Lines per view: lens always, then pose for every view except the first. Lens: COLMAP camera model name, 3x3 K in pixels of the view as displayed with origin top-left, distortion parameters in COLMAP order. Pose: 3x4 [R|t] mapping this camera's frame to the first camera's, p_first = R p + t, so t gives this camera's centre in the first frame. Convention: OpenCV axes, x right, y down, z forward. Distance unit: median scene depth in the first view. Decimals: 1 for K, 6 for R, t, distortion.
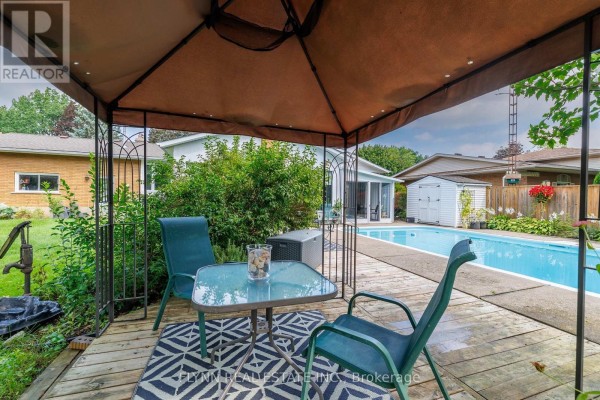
lens RADIAL K [[259.2, 0, 300.0], [0, 259.2, 200.0], [0, 0, 1]] dist [-0.000813, 0.000147]
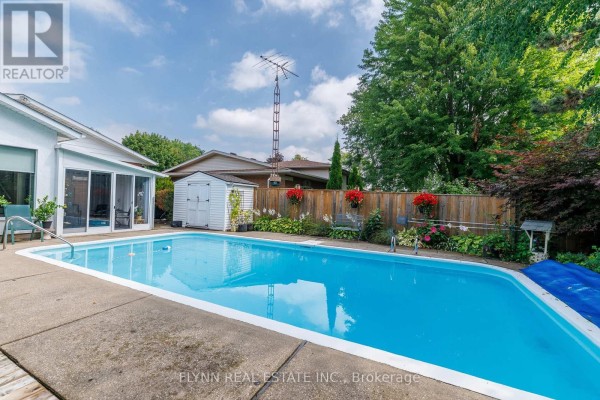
lens RADIAL K [[259.2, 0, 300.0], [0, 259.2, 200.0], [0, 0, 1]] dist [-0.000813, 0.000147]
pose [[0.713750, 0.009761, 0.700333, 0.141560], [-0.015463, 0.999879, 0.001823, -0.007770], [-0.700230, -0.012130, 0.713814, 0.157303]]
